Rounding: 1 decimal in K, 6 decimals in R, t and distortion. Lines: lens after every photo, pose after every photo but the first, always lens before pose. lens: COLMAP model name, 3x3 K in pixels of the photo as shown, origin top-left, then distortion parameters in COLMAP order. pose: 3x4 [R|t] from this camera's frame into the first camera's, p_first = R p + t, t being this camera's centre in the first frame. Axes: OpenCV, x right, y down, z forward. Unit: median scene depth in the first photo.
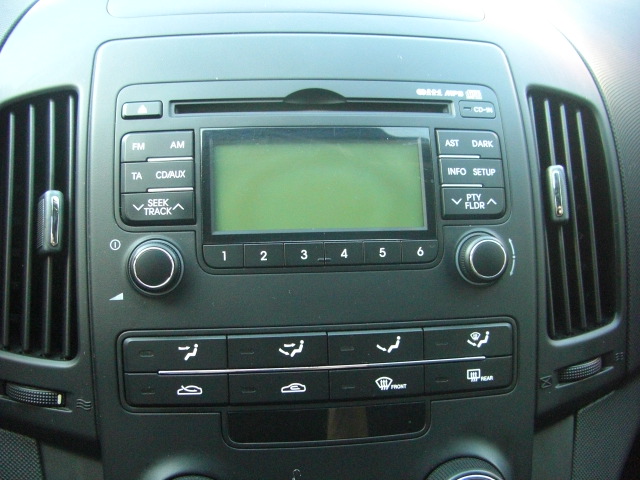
lens RADIAL K [[719.0, 0, 297.4], [0, 719.0, 271.7], [0, 0, 1]] dist [-0.212315, 0.248977]
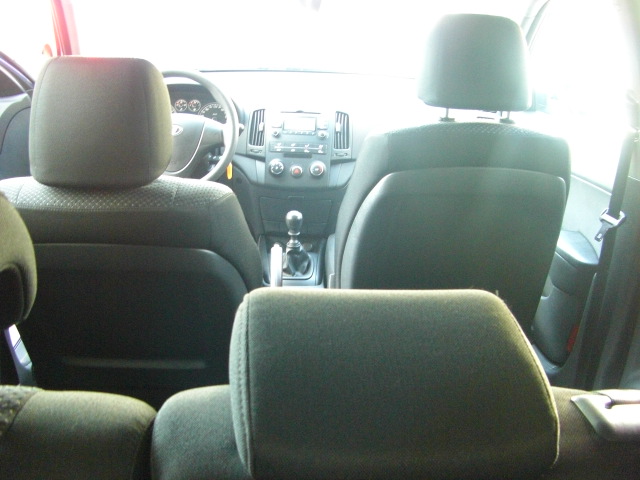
lens RADIAL K [[719.0, 0, 297.4], [0, 719.0, 271.7], [0, 0, 1]] dist [-0.212315, 0.248977]
pose [[0.983156, 0.074682, -0.166817, 1.288645], [-0.083517, 0.995417, -0.046578, 1.657034], [0.162574, 0.059726, 0.984887, -5.819831]]
